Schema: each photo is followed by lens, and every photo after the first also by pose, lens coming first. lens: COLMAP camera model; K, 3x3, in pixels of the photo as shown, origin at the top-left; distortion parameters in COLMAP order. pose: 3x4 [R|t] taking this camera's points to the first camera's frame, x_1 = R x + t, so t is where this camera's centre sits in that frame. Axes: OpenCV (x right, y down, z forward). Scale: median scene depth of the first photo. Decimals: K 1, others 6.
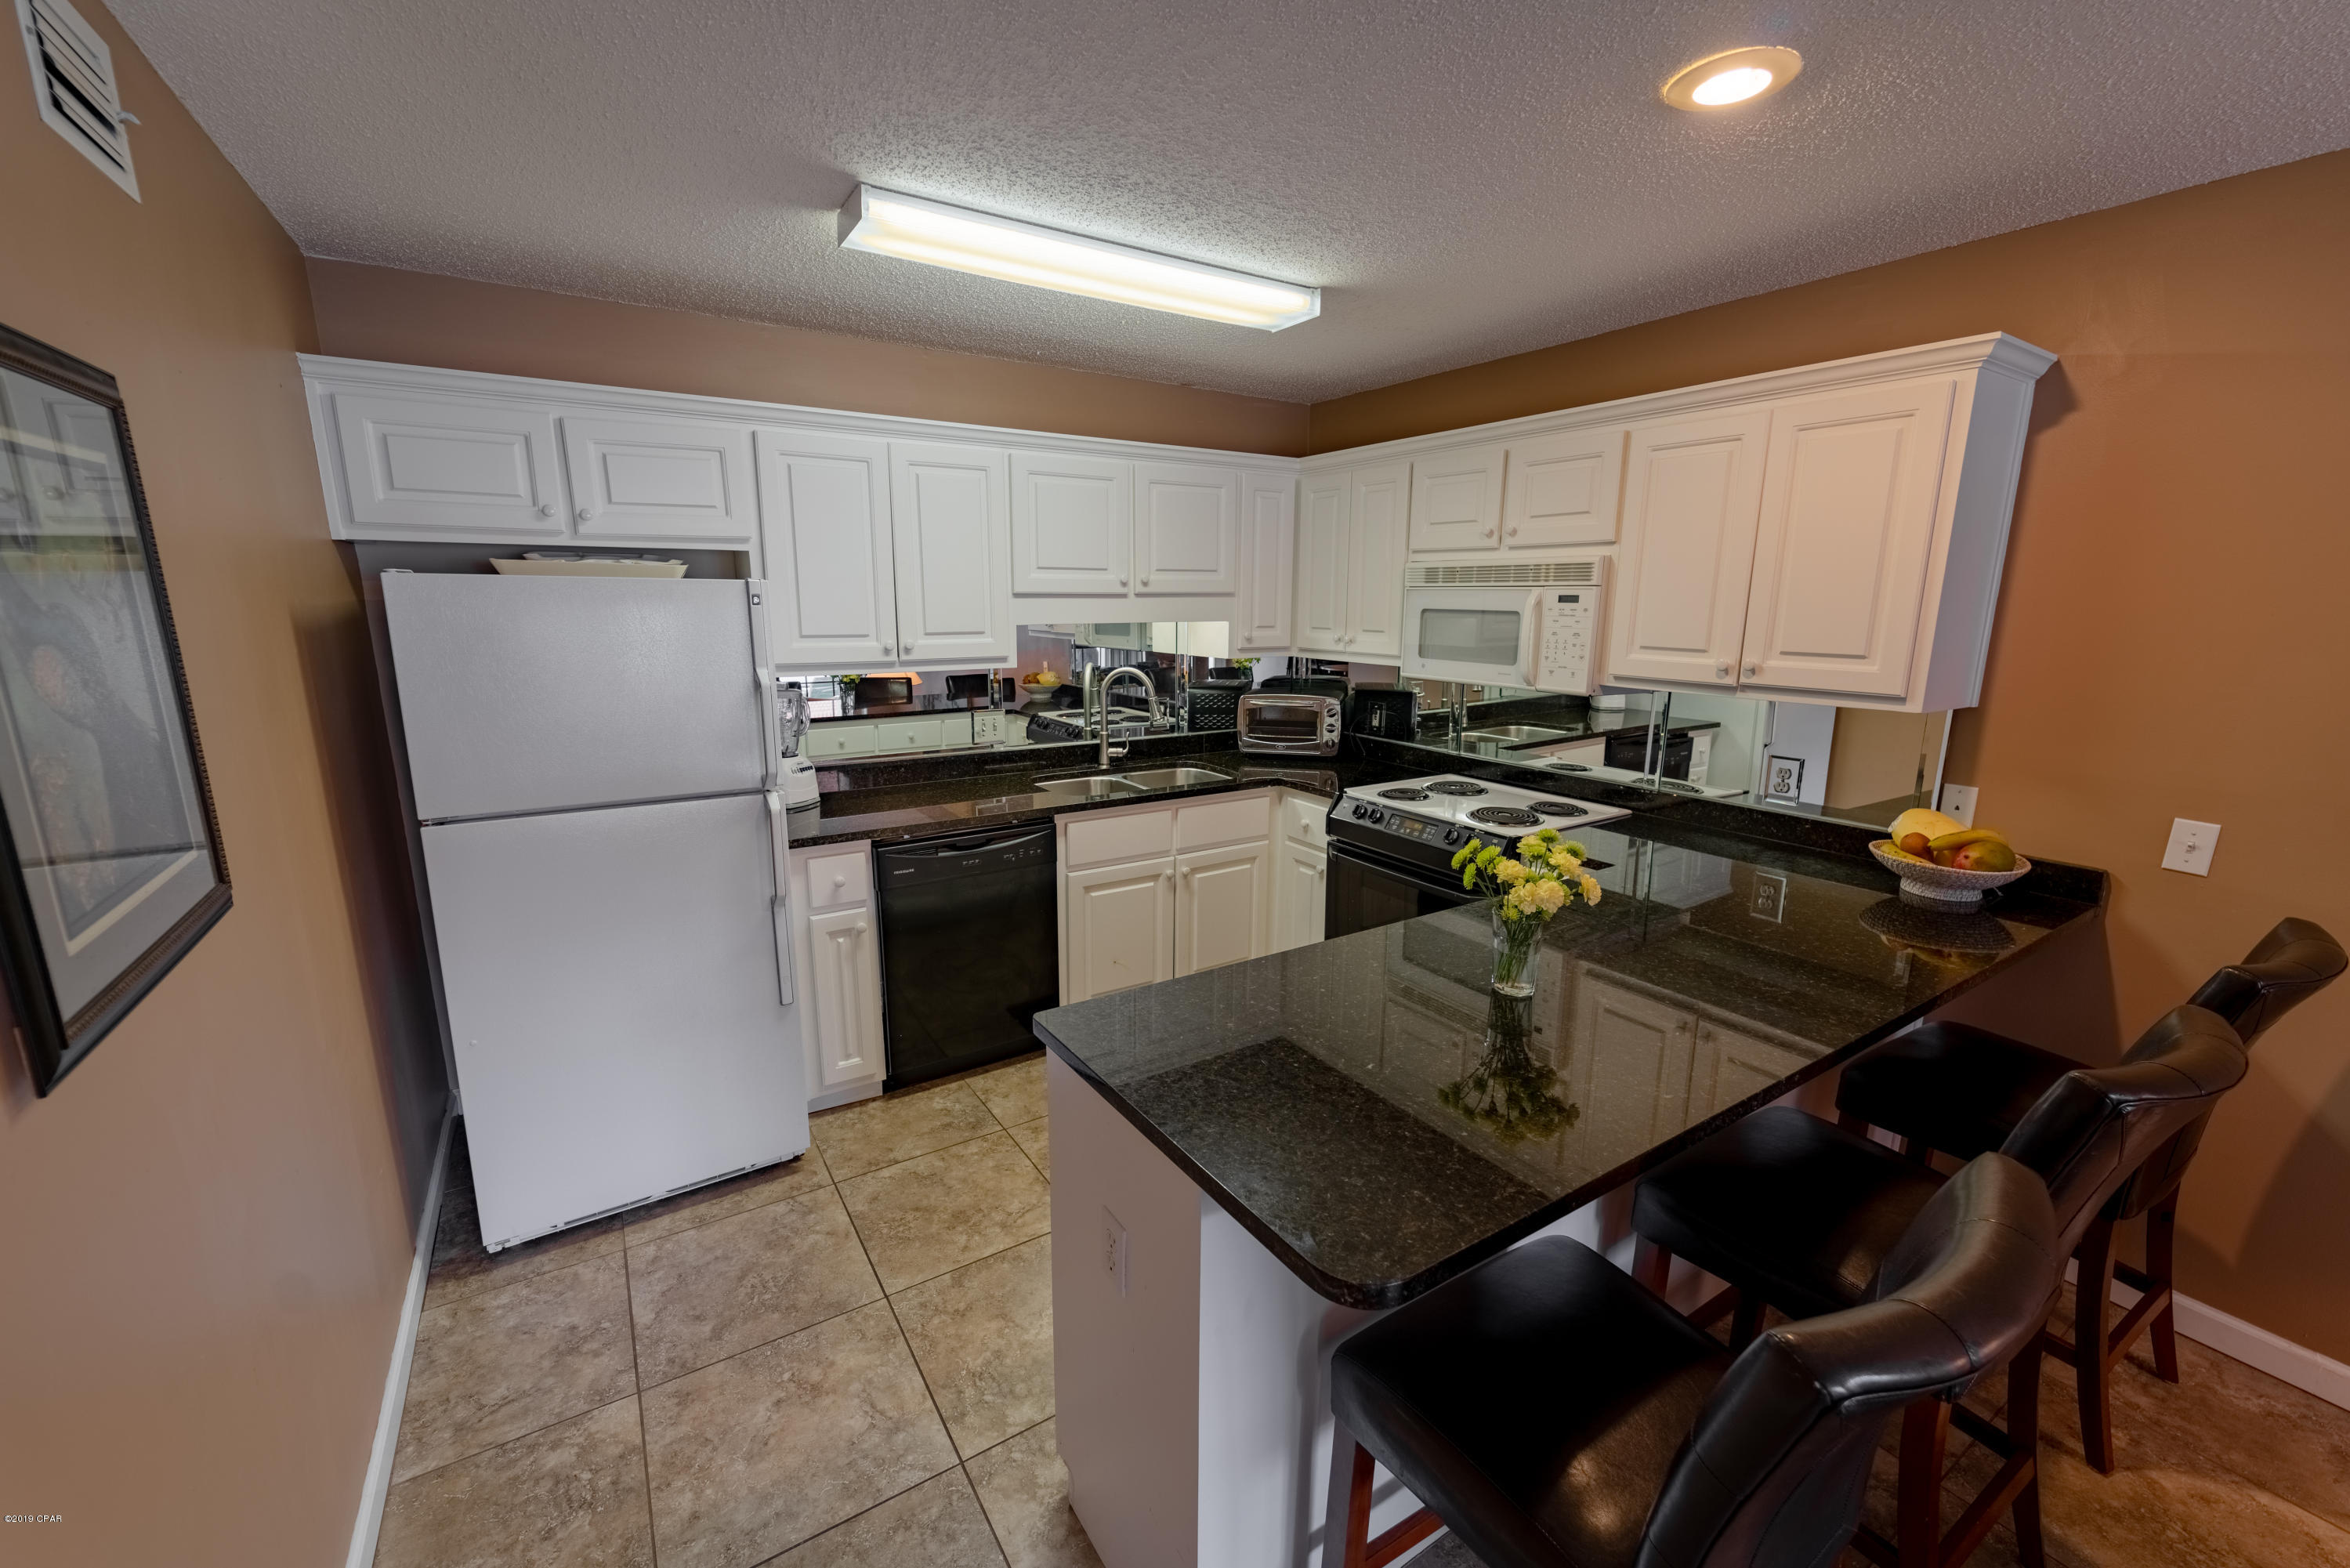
lens RADIAL K [[937.3, 0, 1180.8], [0, 937.3, 791.4], [0, 0, 1]] dist [0.001130, -0.000362]
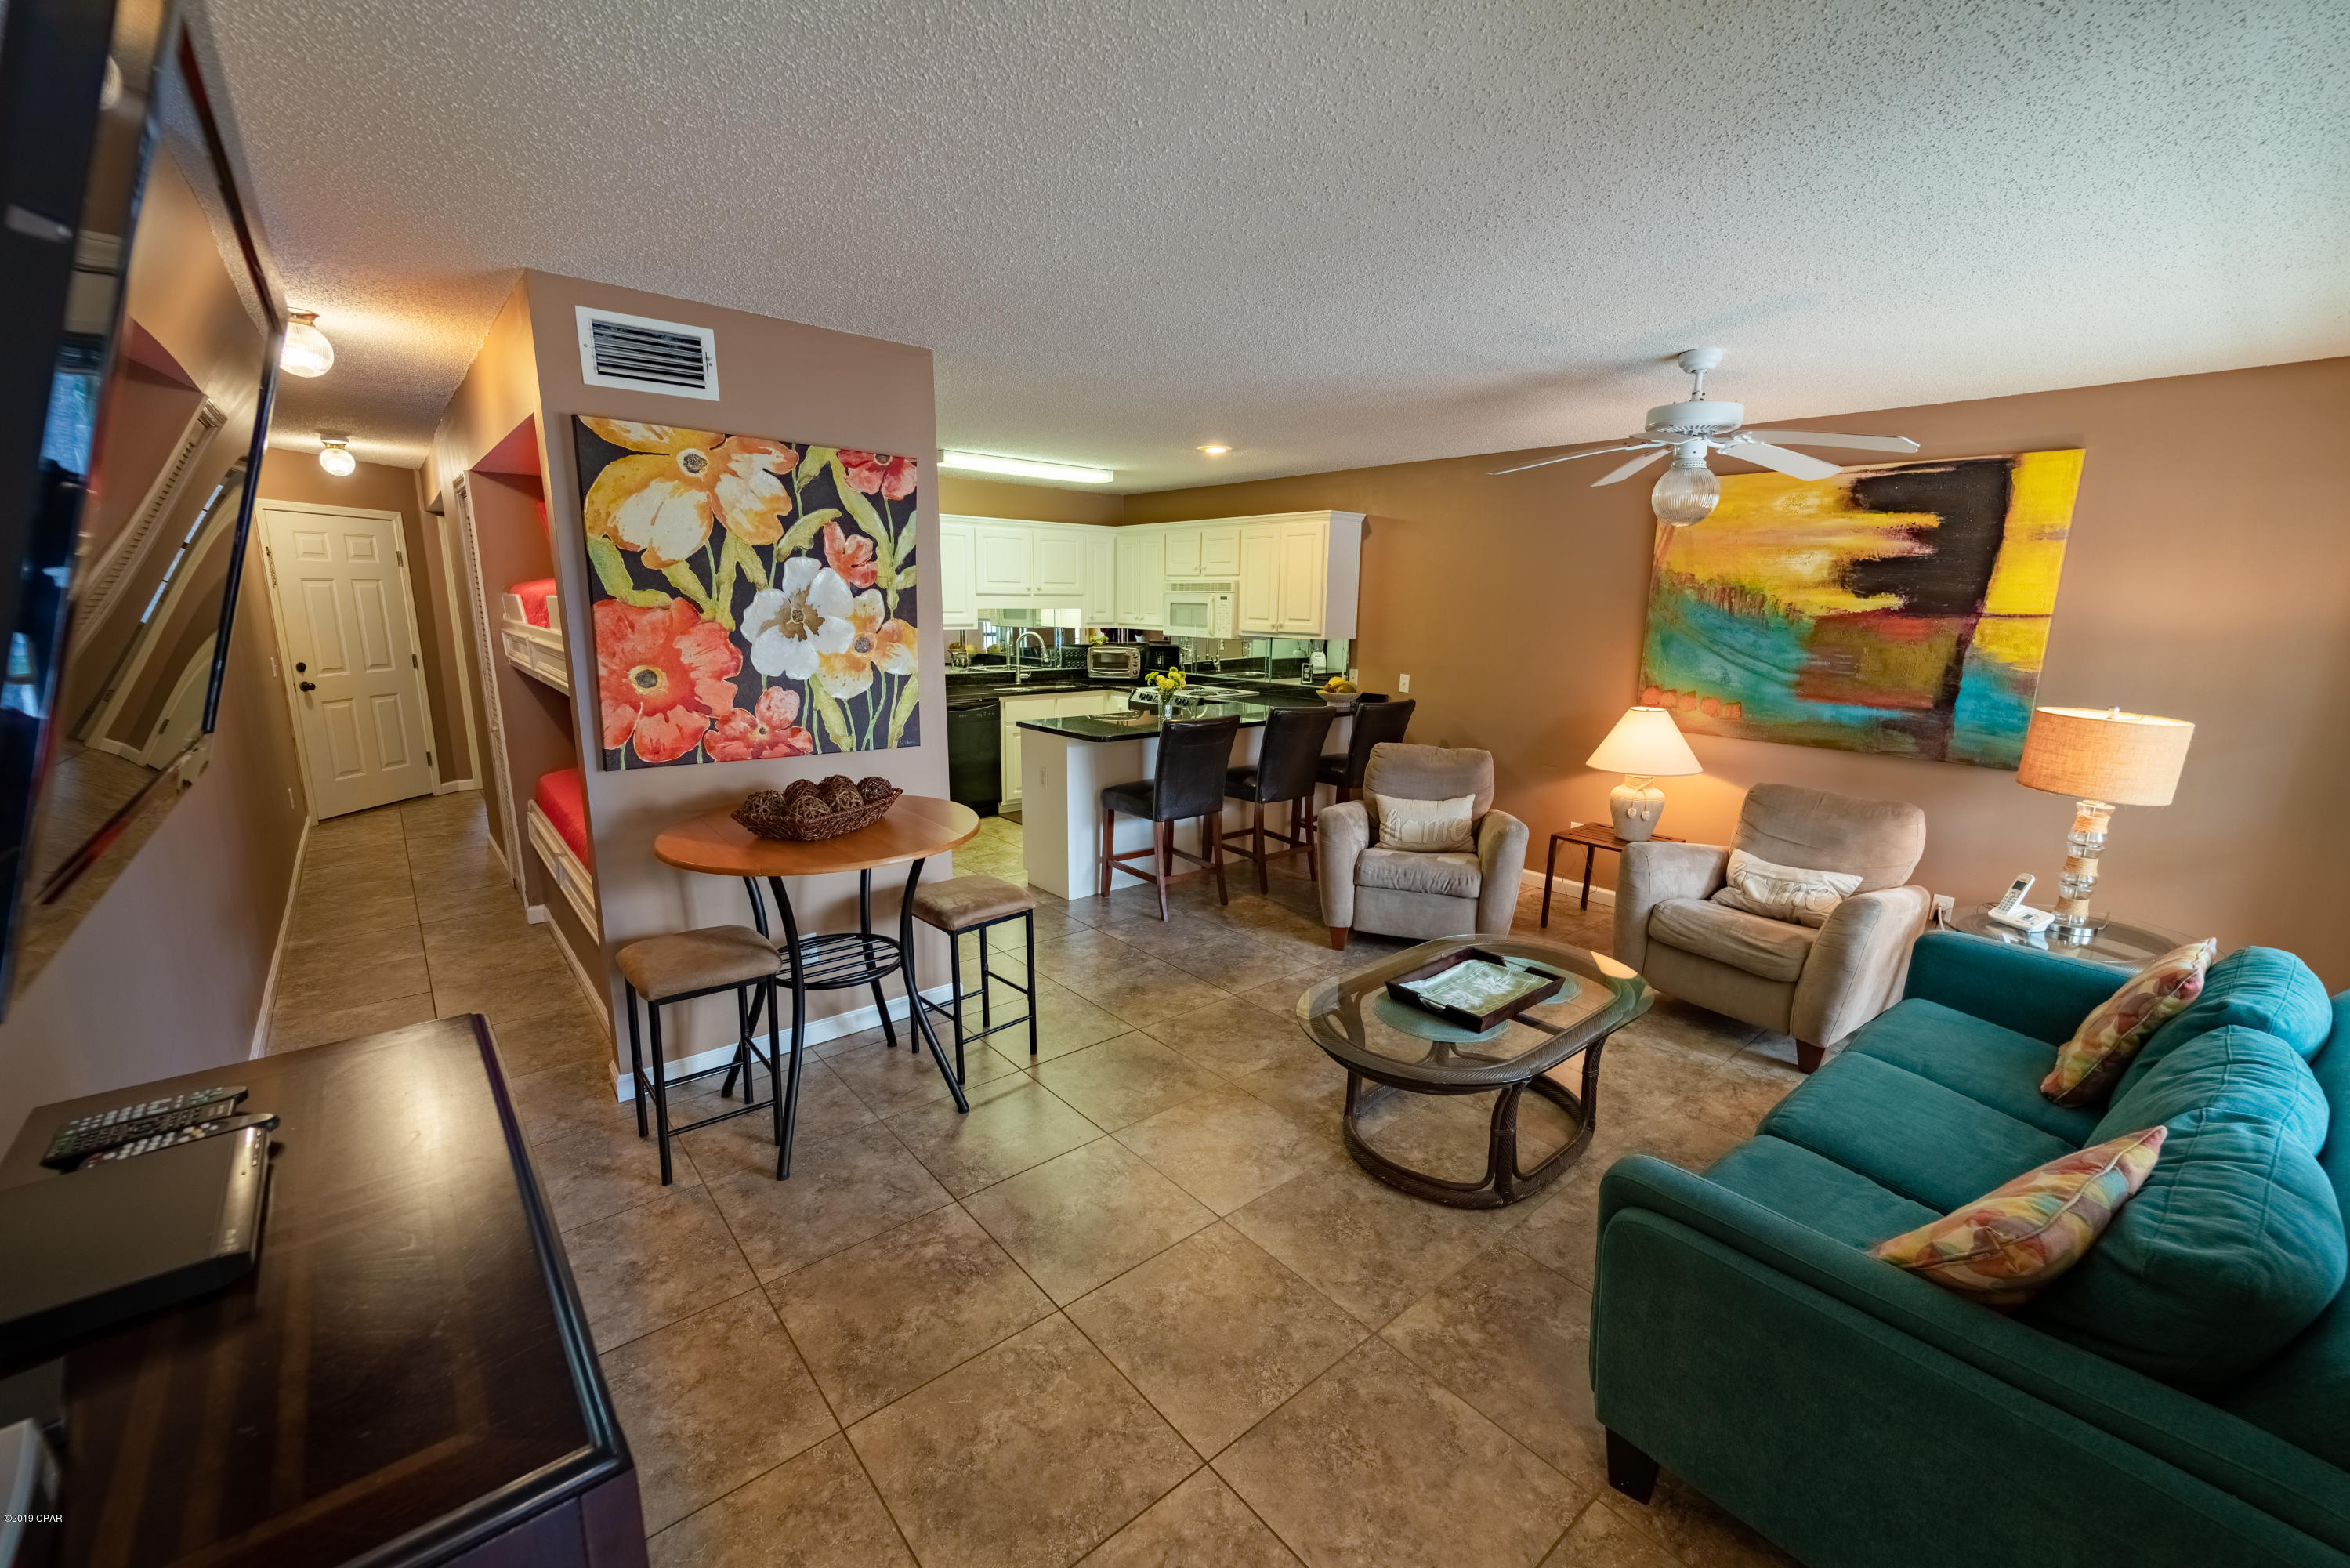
lens RADIAL K [[937.3, 0, 1180.8], [0, 937.3, 791.4], [0, 0, 1]] dist [0.001130, -0.000362]
pose [[0.991369, -0.016569, 0.130051, -0.005203], [0.016980, 0.999854, -0.002049, 0.237842], [-0.129998, 0.004240, 0.991505, -1.108358]]
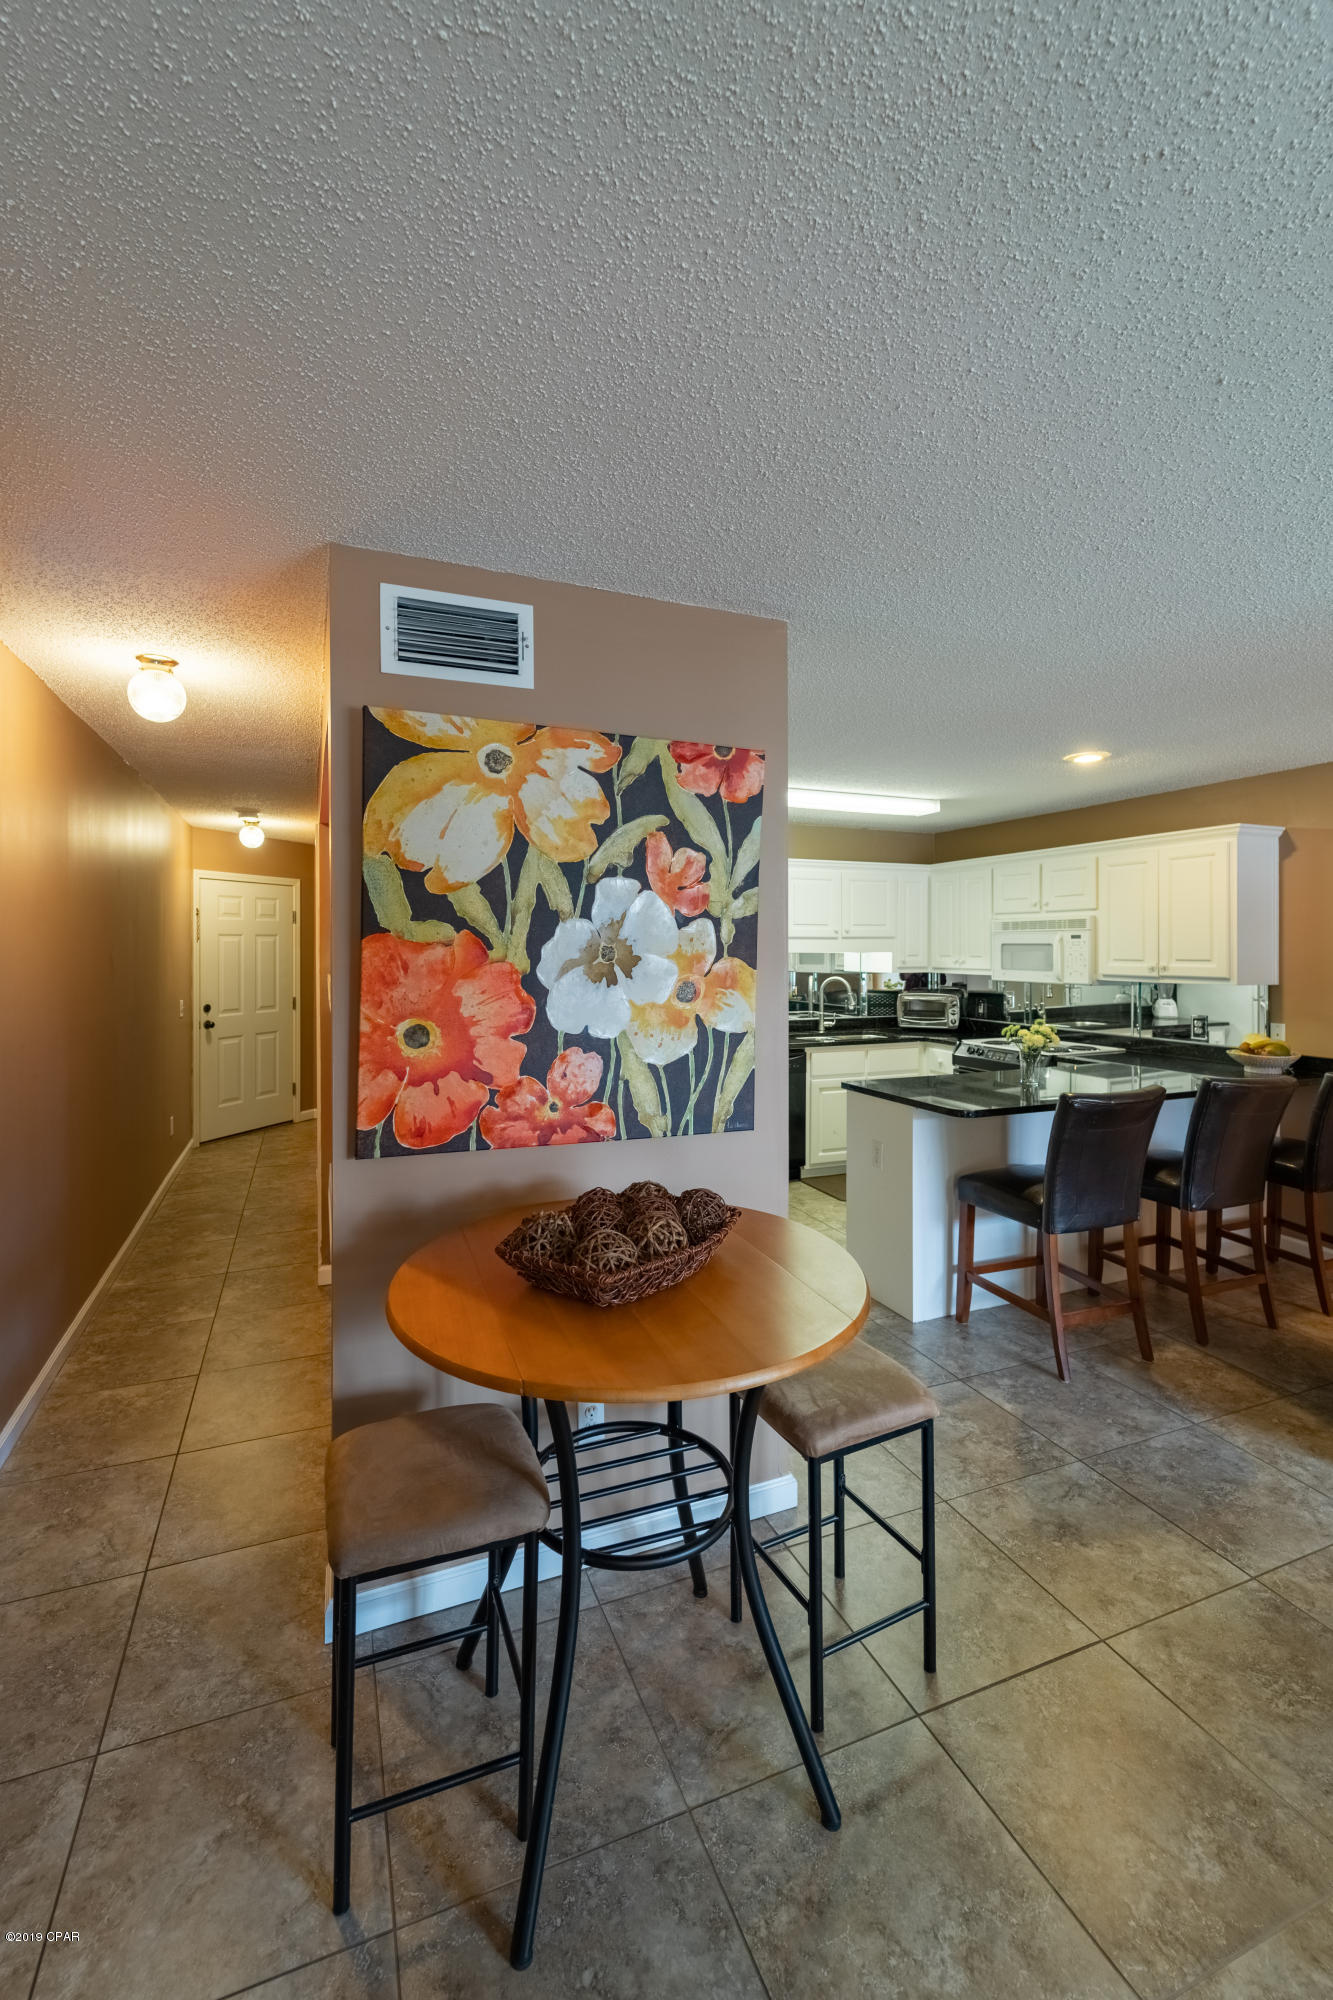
lens RADIAL K [[836.4, 0, 649.5], [0, 836.4, 947.5], [0, 0, 1]] dist [-0.001680, -0.000123]
pose [[0.980921, -0.003814, -0.194367, -0.107120], [-0.036389, 0.978534, -0.202848, 0.175868], [0.190969, 0.206051, 0.959726, -0.728393]]
